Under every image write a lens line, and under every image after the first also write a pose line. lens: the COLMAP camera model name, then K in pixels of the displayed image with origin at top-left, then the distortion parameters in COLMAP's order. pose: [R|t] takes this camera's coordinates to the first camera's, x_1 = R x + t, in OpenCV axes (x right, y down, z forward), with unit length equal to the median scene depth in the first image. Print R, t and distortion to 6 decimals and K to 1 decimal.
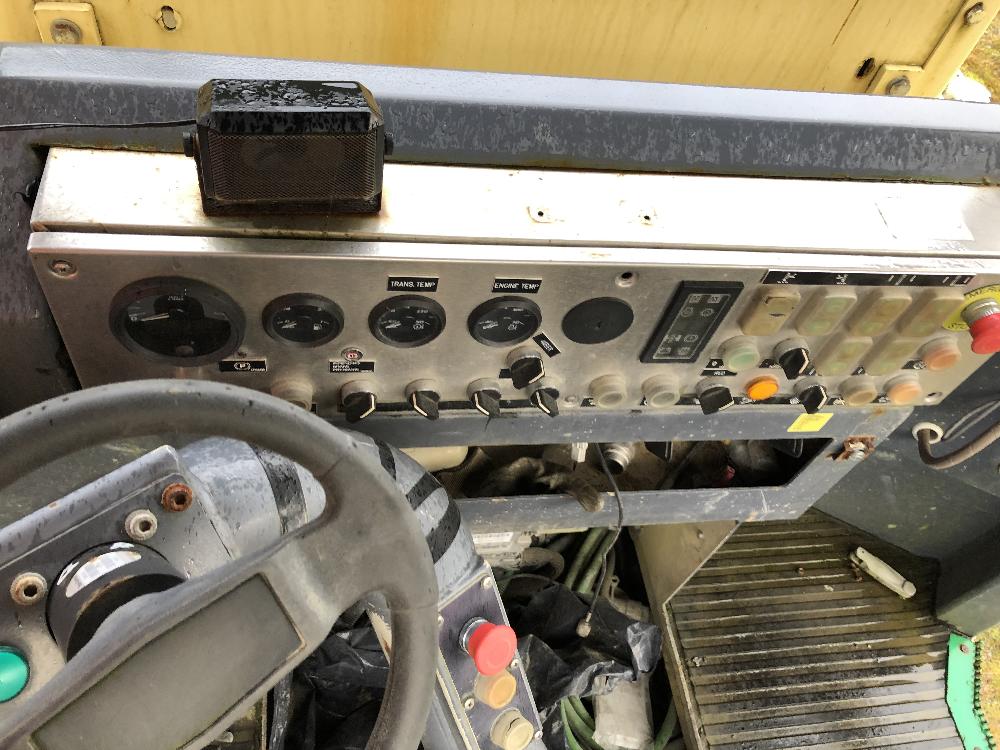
lens RADIAL K [[847.1, 0, 500.0], [0, 847.1, 376.2], [0, 0, 1]] dist [0.000292, 0.003689]
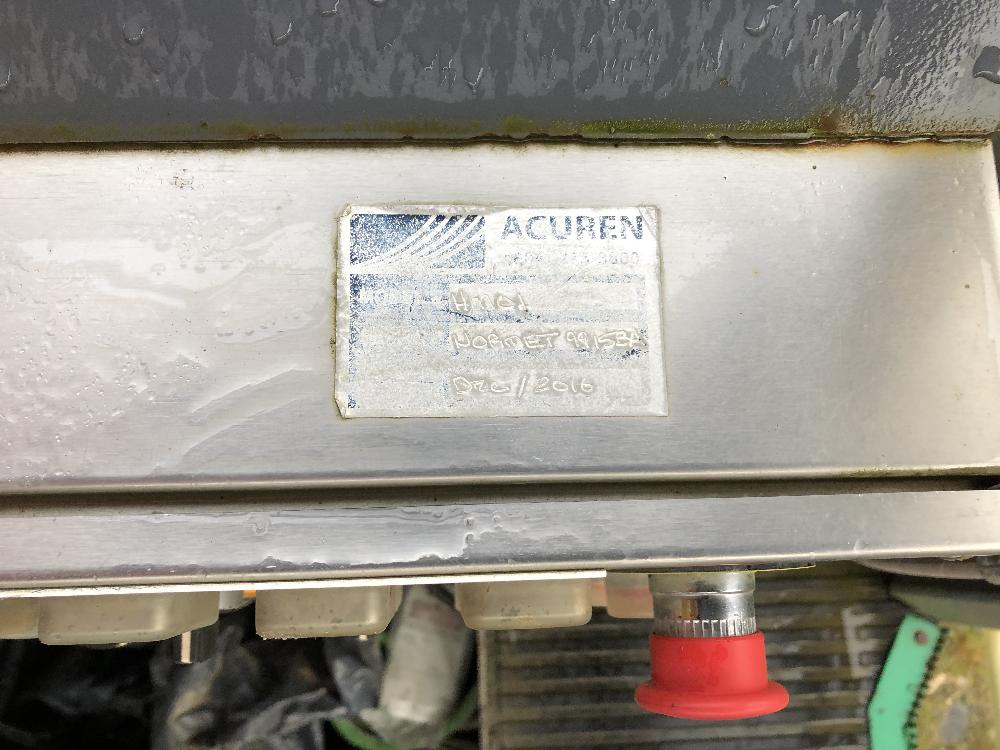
lens RADIAL K [[847.1, 0, 500.1], [0, 847.1, 372.8], [0, 0, 1]] dist [0.000292, 0.003689]
pose [[0.986960, 0.086852, -0.135523, 0.523541], [-0.029814, 0.926009, 0.376323, -0.264723], [0.158179, -0.367376, 0.916523, 0.706611]]
